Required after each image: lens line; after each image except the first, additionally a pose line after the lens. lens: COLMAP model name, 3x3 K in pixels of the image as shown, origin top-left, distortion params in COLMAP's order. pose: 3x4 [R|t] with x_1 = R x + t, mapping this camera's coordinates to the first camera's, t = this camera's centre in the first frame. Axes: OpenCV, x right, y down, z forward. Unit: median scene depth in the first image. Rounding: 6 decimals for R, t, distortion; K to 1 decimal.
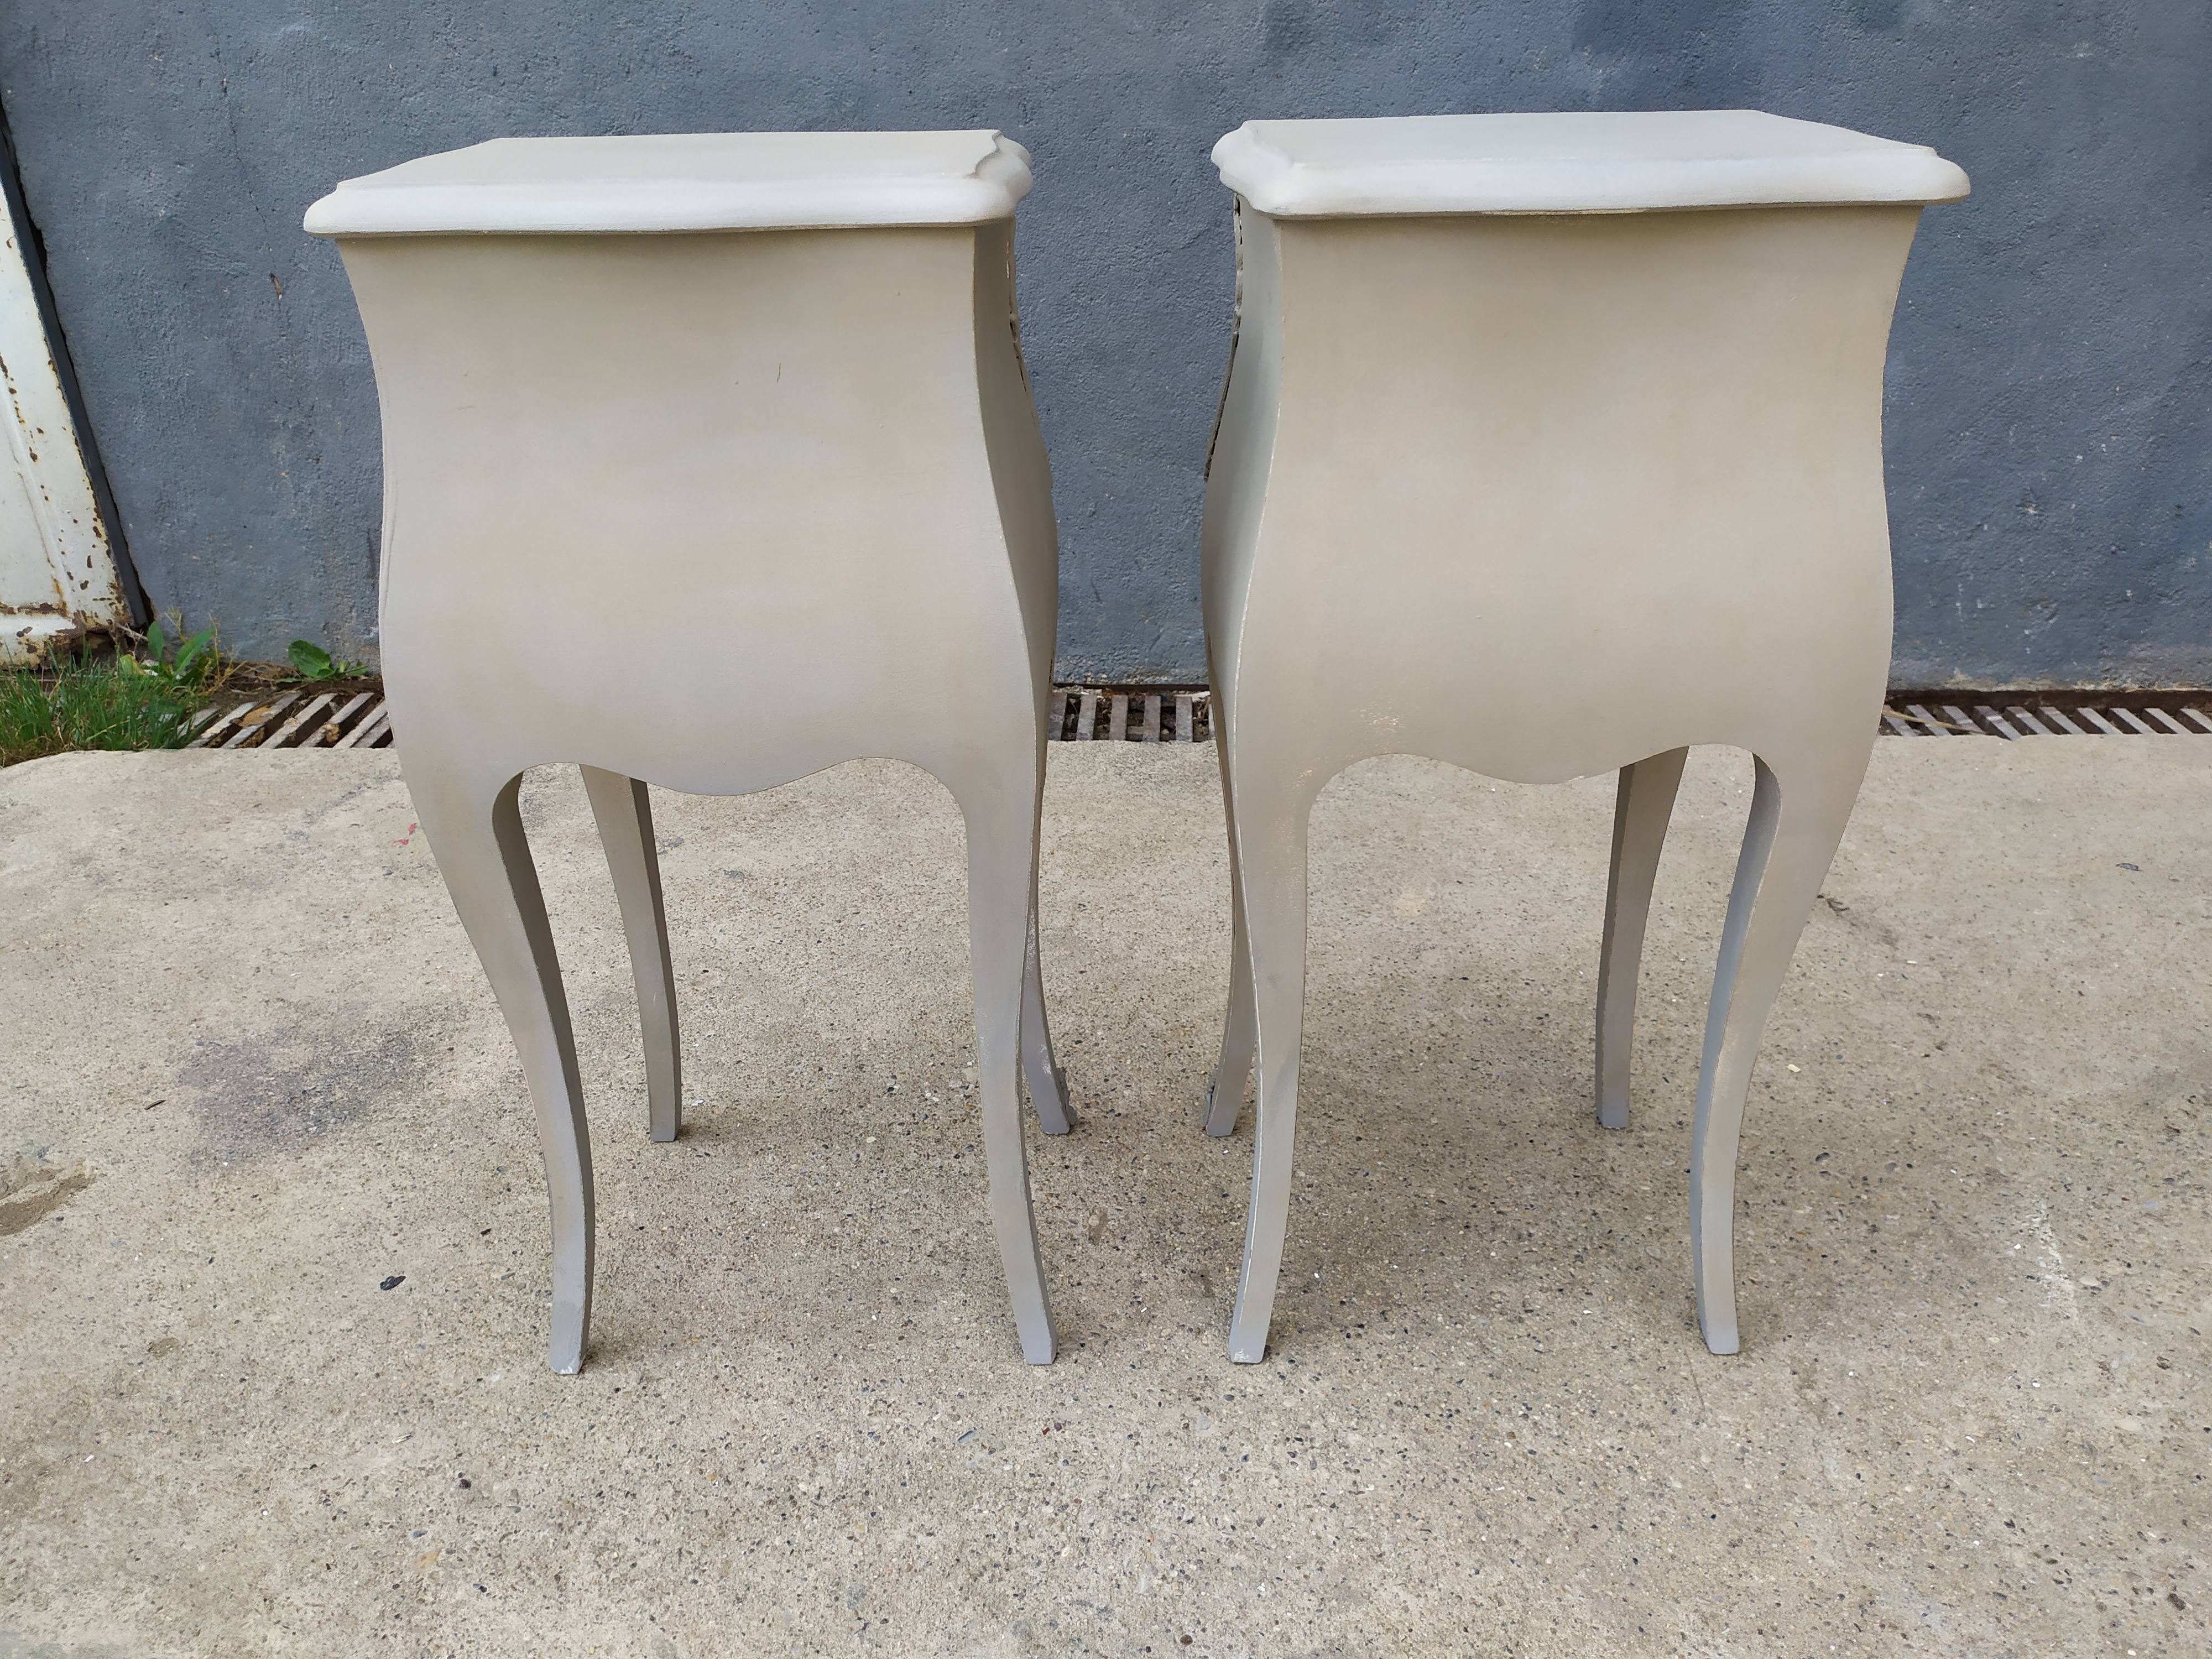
lens RADIAL K [[1648.5, 0, 1096.0], [0, 1648.5, 793.8], [0, 0, 1]] dist [0.067188, -0.083732]
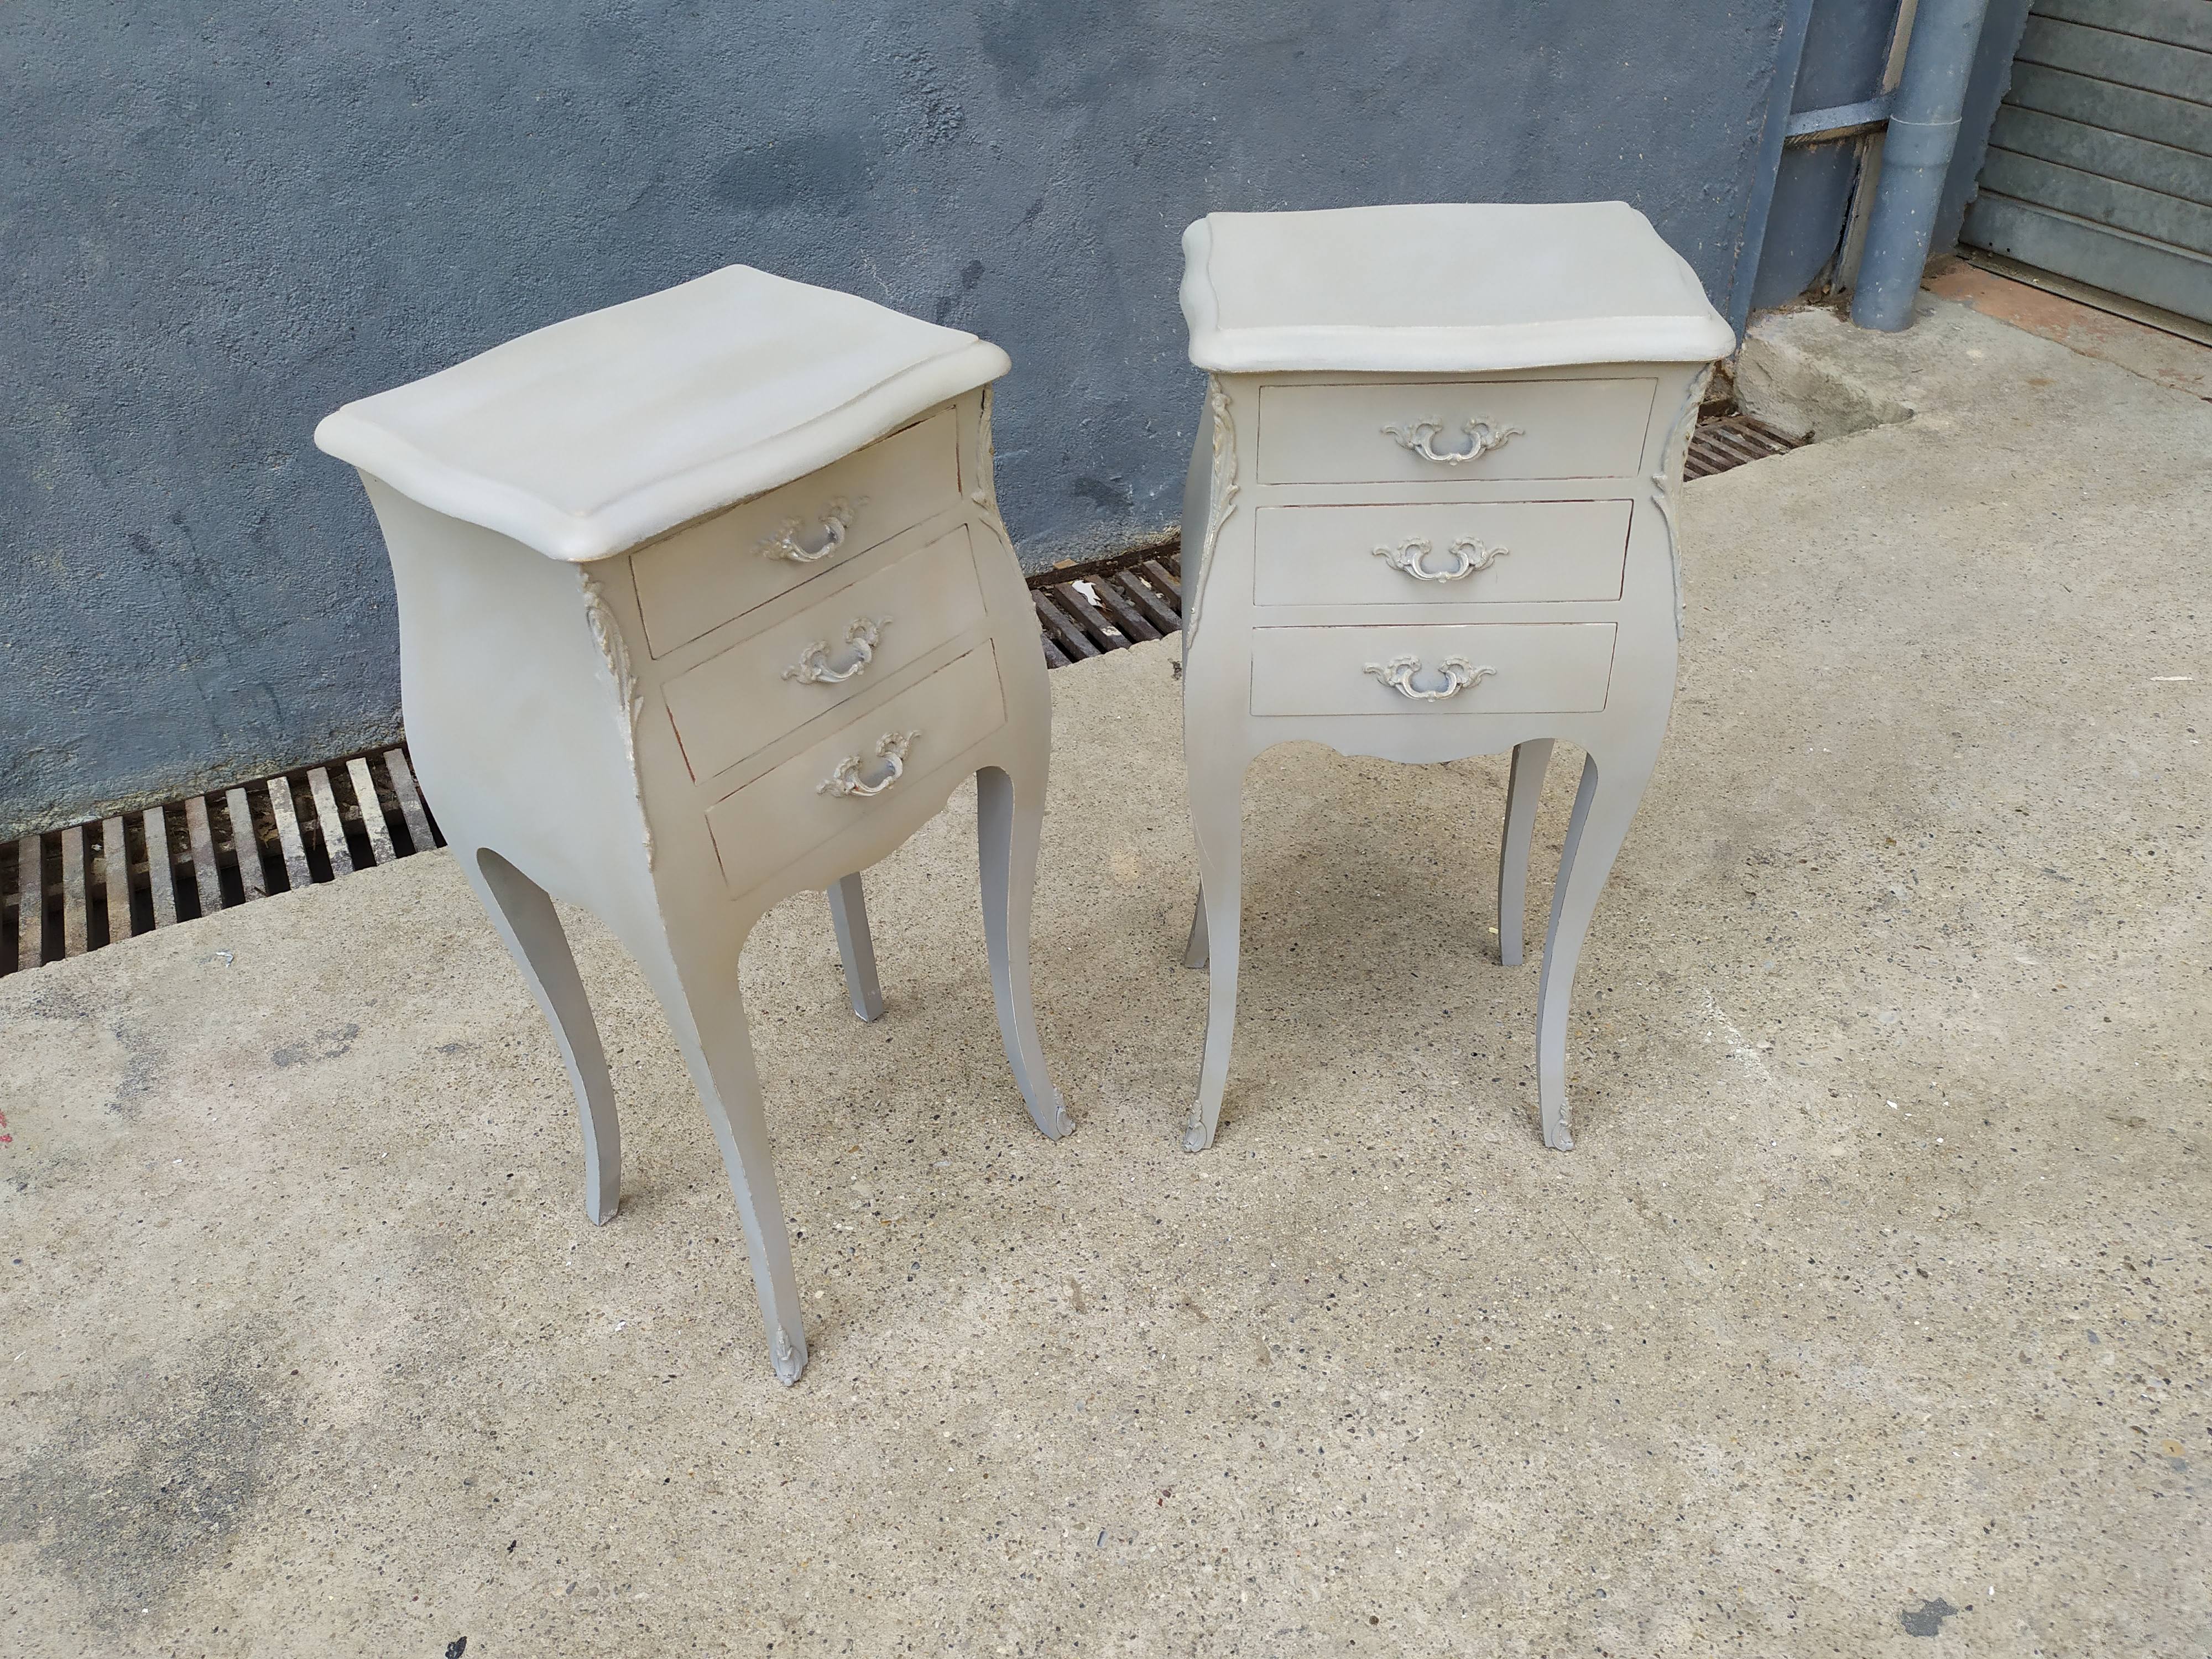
lens RADIAL K [[1706.2, 0, 1105.1], [0, 1706.2, 806.1], [0, 0, 1]] dist [0.057986, -0.069993]
pose [[0.877629, -0.296366, 0.376741, -0.310372], [0.230083, 0.949954, 0.211302, -0.281877], [-0.420510, -0.098763, 0.901897, -0.009445]]
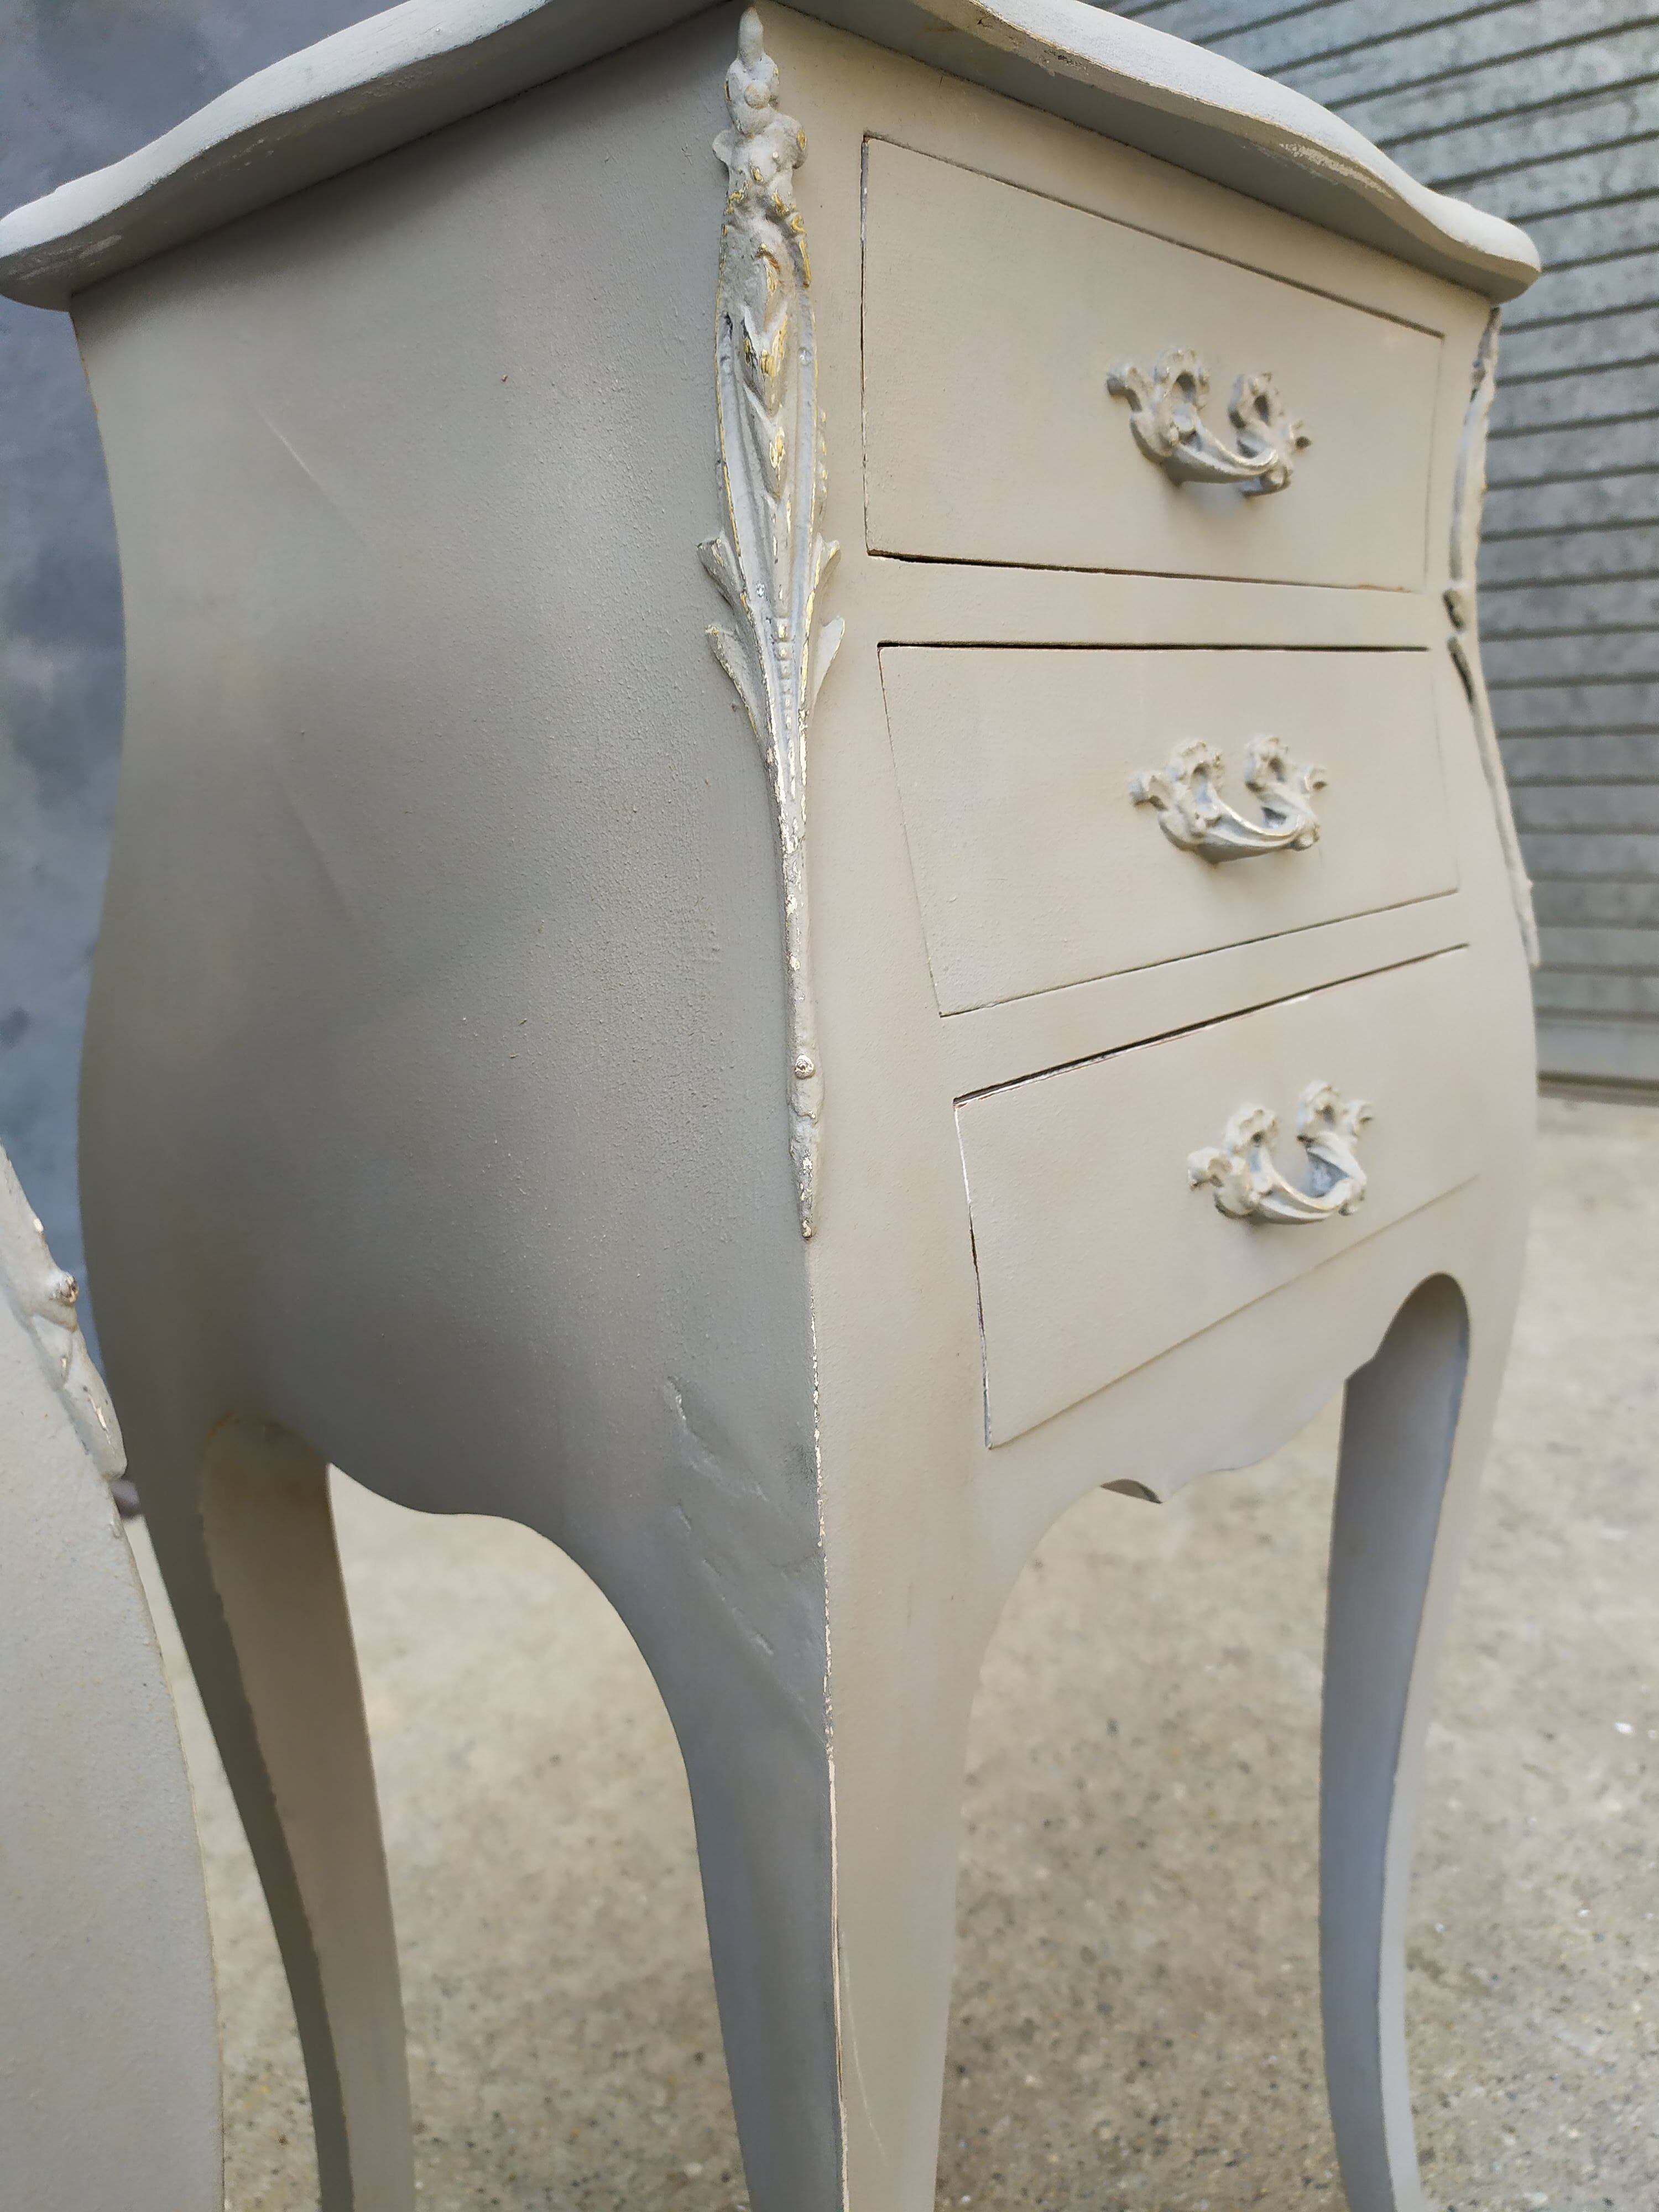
lens RADIAL K [[1716.9, 0, 821.4], [0, 1716.9, 1088.4], [0, 0, 1]] dist [0.001396, -0.003030]
pose [[0.612466, -0.161501, 0.773823, -0.246021], [0.364599, 0.926280, -0.095254, -0.040028], [-0.701393, 0.340475, 0.626198, 0.487289]]
